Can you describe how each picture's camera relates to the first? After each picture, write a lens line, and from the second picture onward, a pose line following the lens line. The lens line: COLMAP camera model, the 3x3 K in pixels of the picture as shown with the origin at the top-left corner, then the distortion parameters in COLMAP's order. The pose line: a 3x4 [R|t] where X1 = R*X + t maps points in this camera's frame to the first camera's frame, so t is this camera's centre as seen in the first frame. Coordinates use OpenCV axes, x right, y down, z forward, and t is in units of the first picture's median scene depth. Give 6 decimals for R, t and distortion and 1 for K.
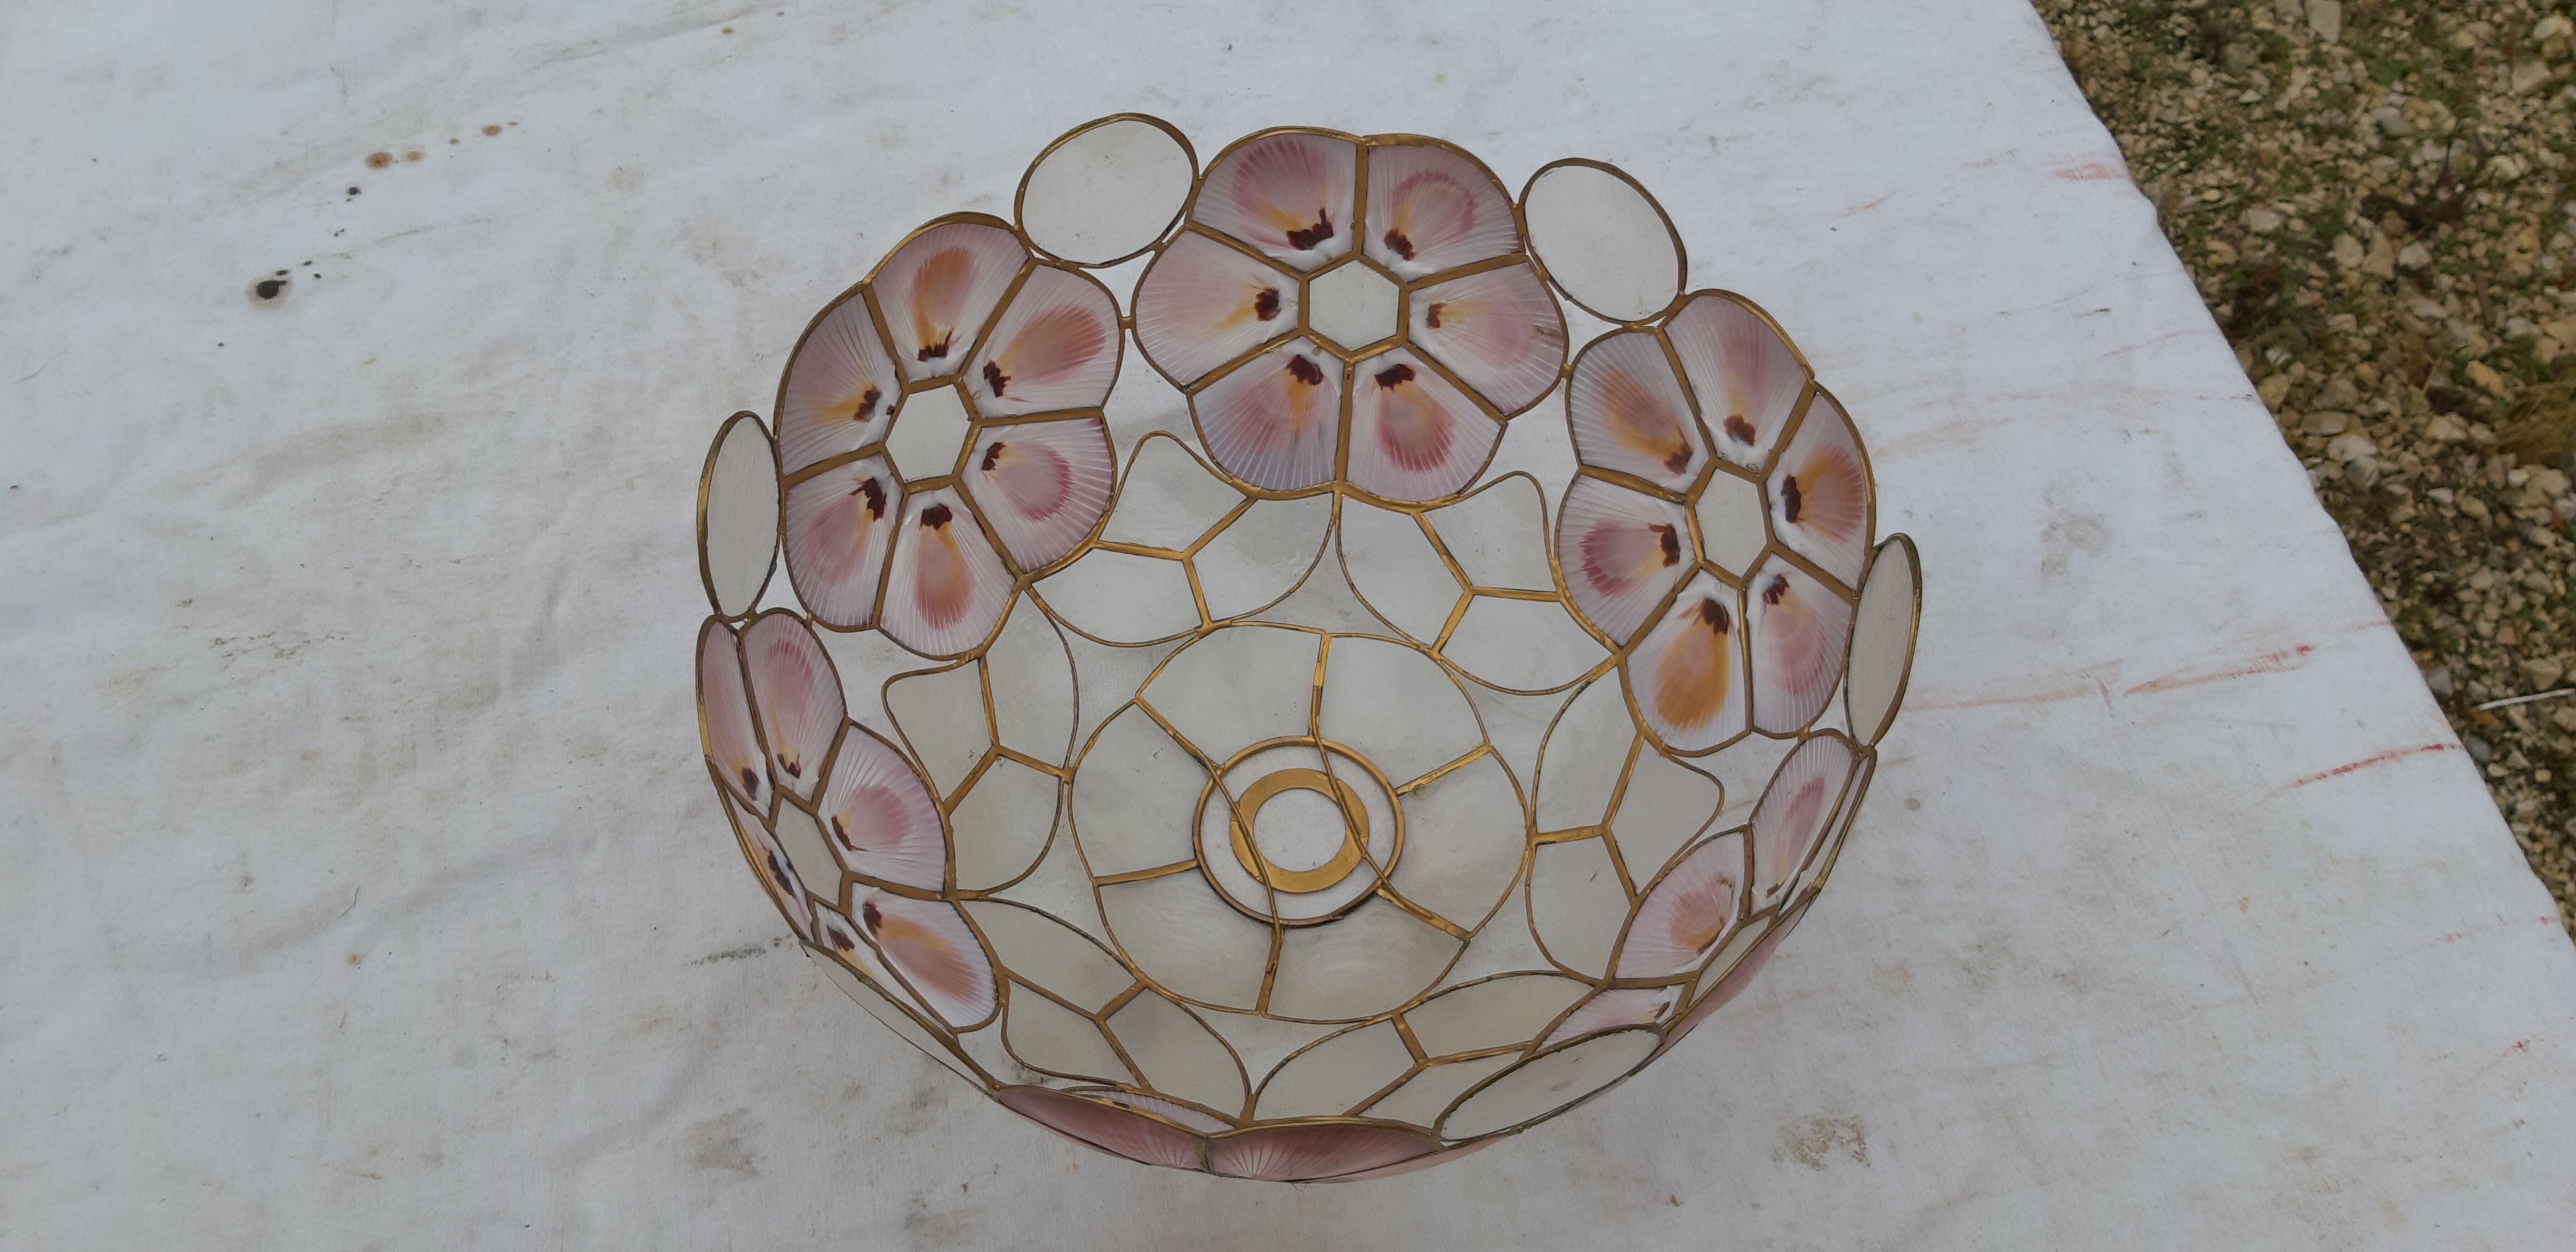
lens RADIAL K [[2024.5, 0, 1274.3], [0, 2024.5, 621.7], [0, 0, 1]] dist [0.067966, -0.152983]
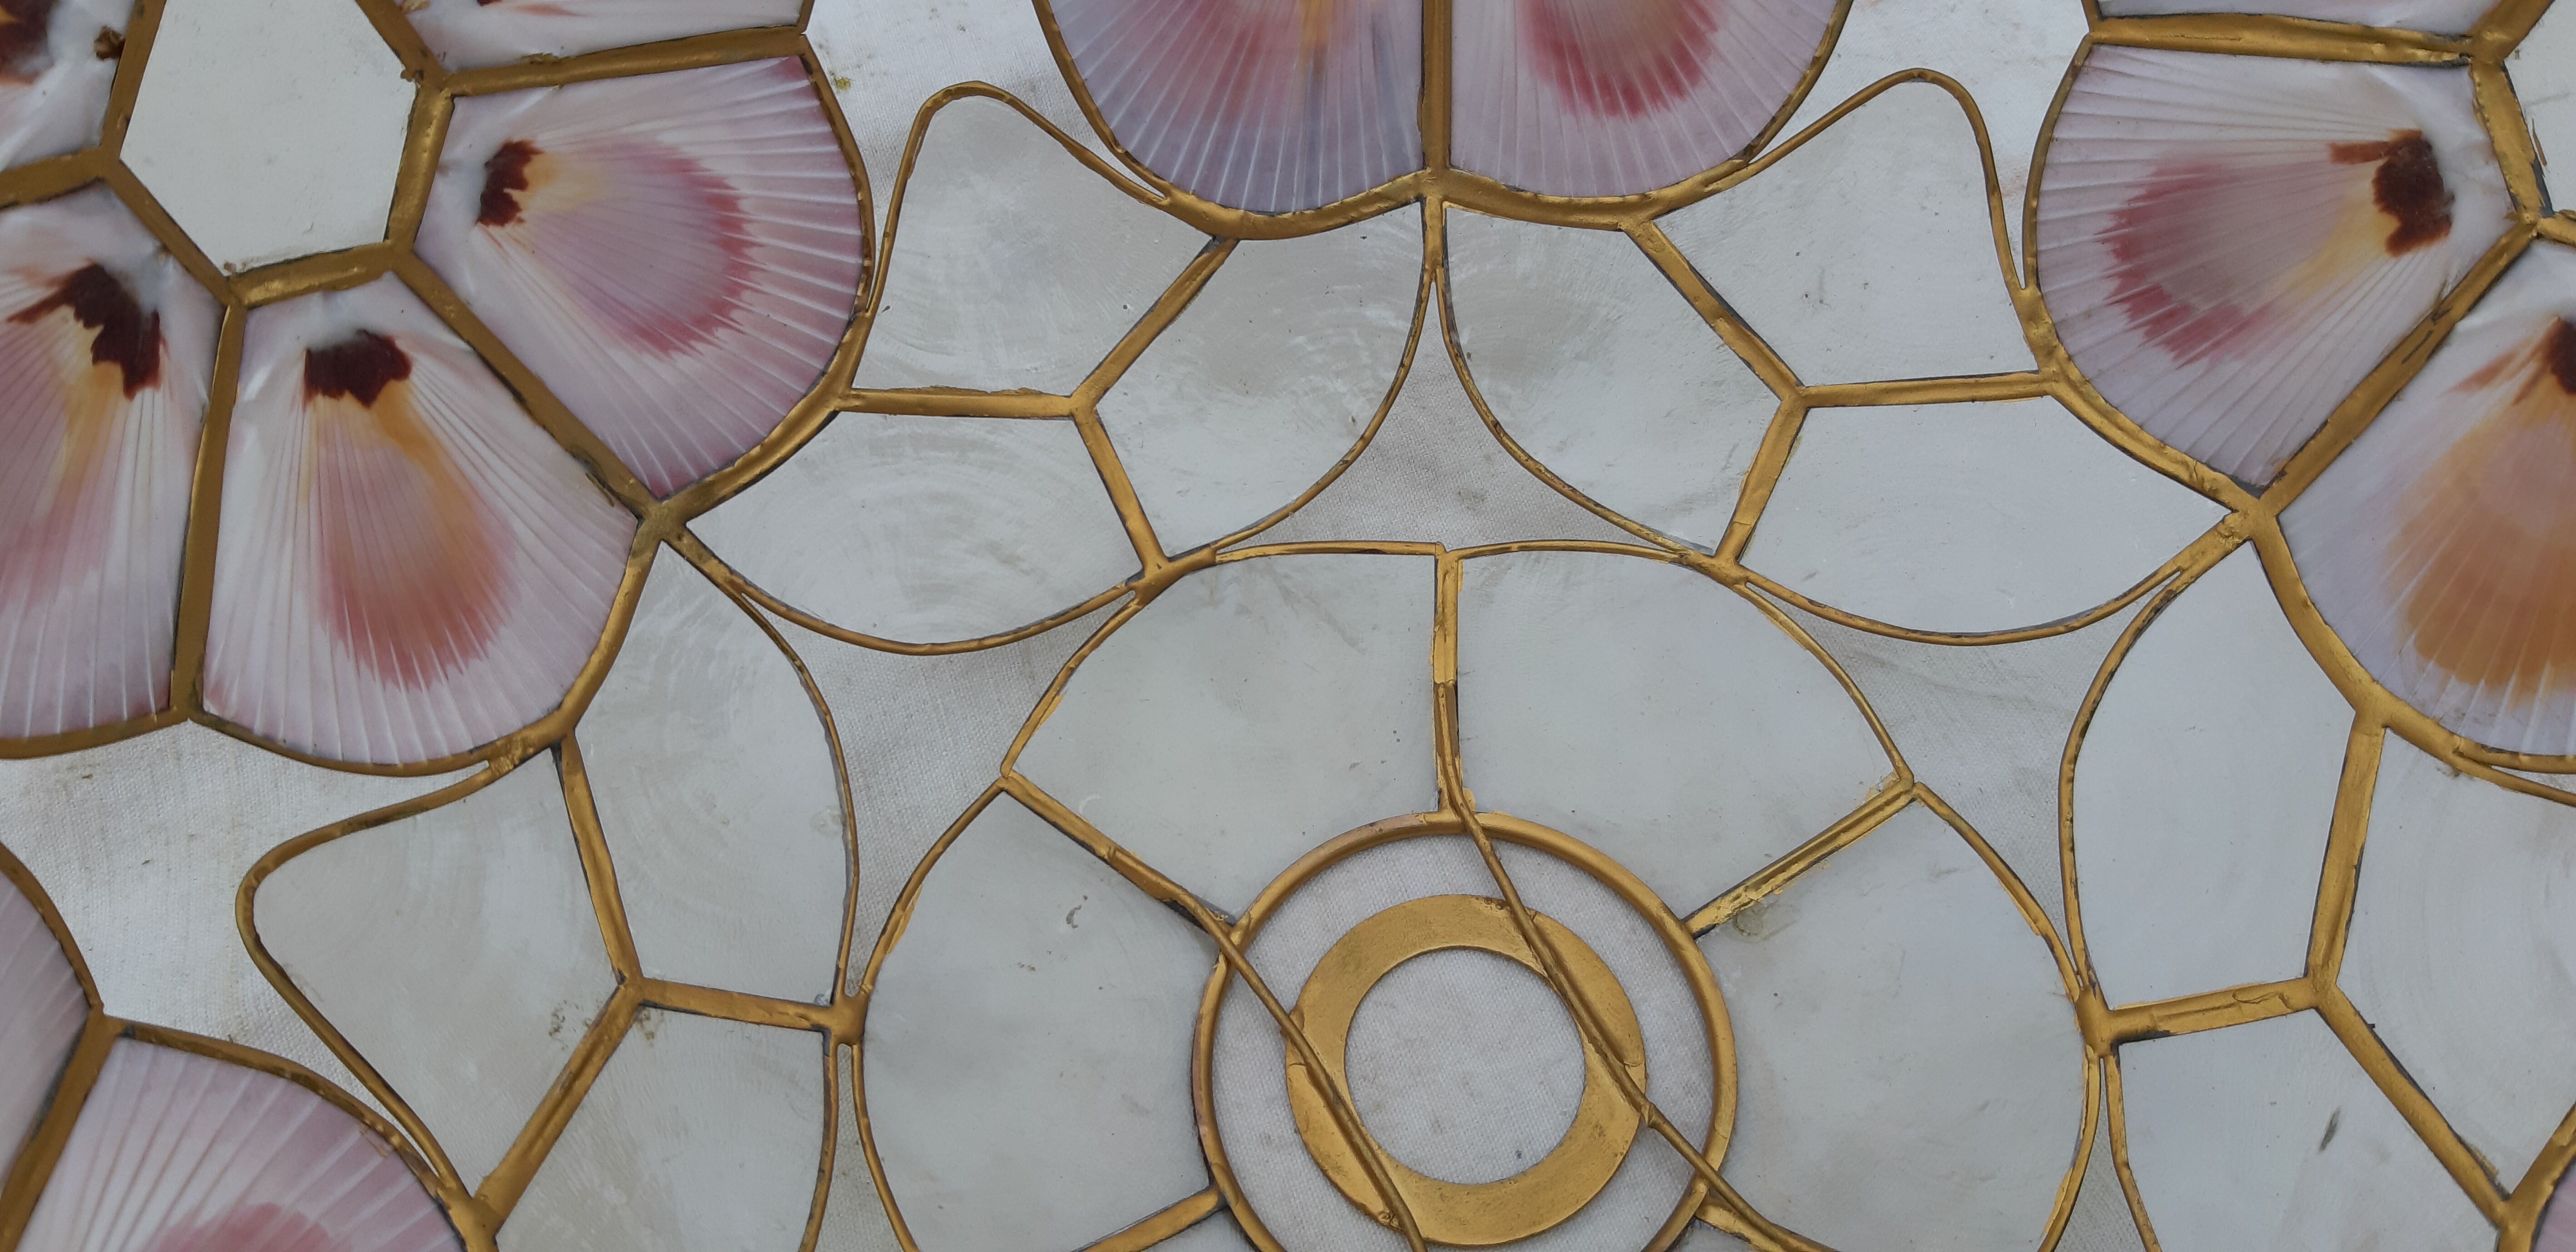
lens RADIAL K [[2263.8, 0, 1288.0], [0, 2263.8, 626.0], [0, 0, 1]] dist [0.122692, -0.253198]
pose [[0.990047, -0.130862, 0.051787, -0.033838], [0.128124, 0.990337, 0.053067, -0.008211], [-0.058231, -0.045903, 0.997247, 0.585593]]
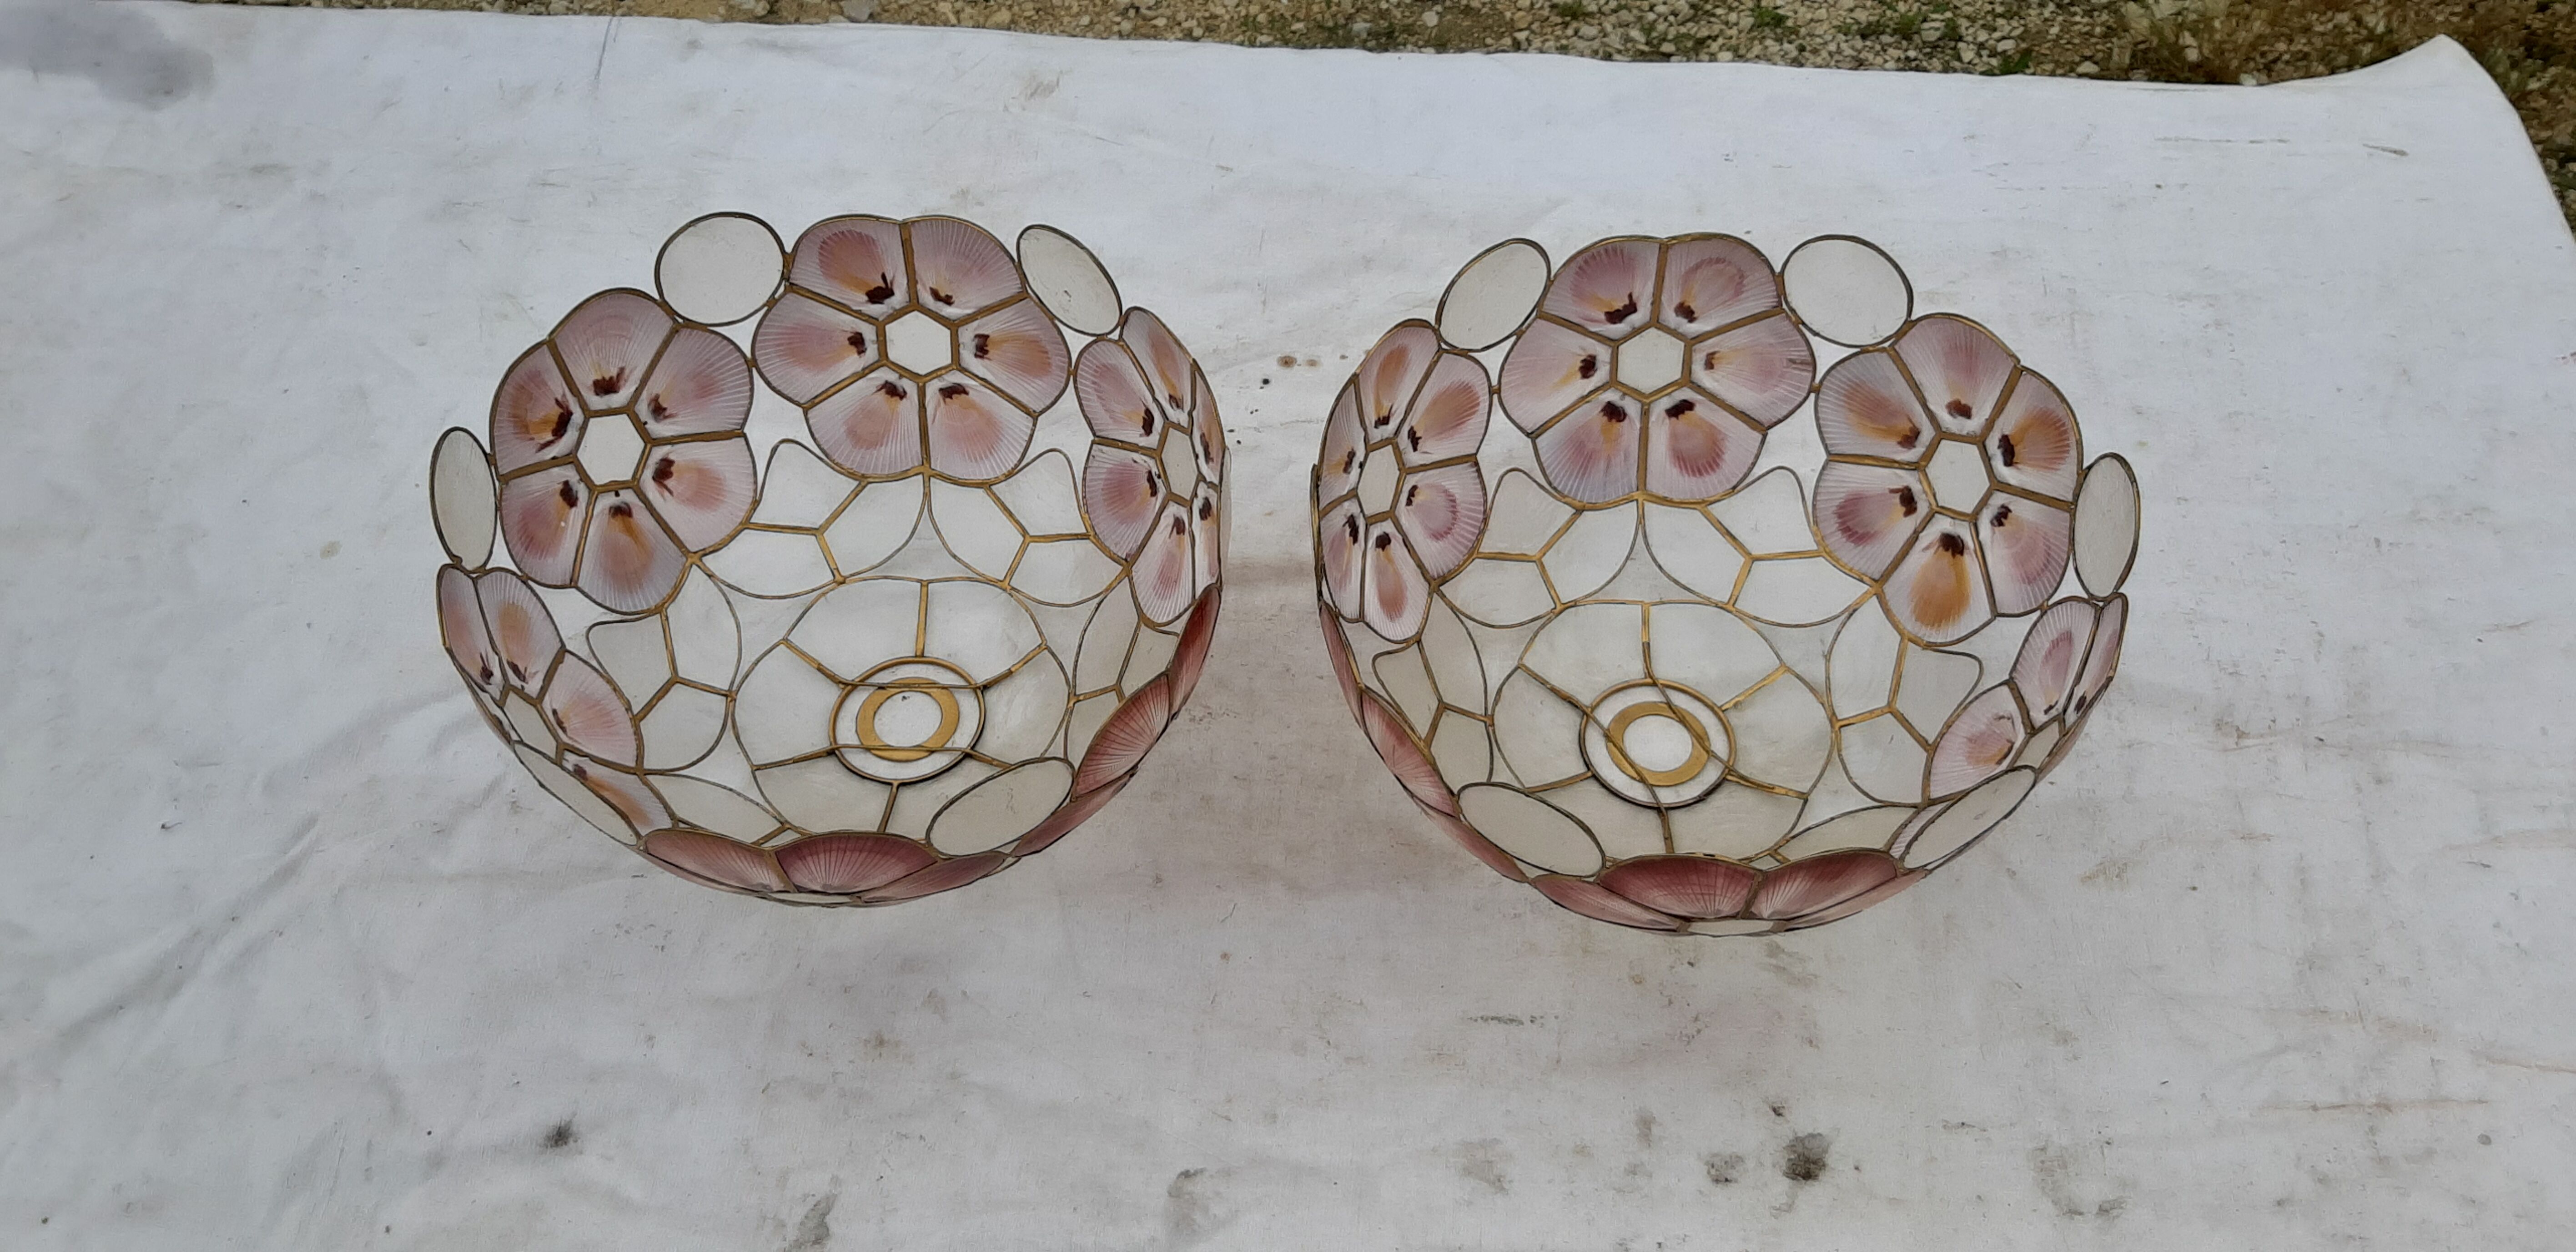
lens RADIAL K [[2024.5, 0, 1274.3], [0, 2024.5, 621.7], [0, 0, 1]] dist [0.067966, -0.152983]
pose [[0.992328, -0.115049, 0.045263, -0.304087], [0.117992, 0.990624, -0.068856, 0.087537], [-0.036916, 0.073668, 0.996599, -0.366605]]
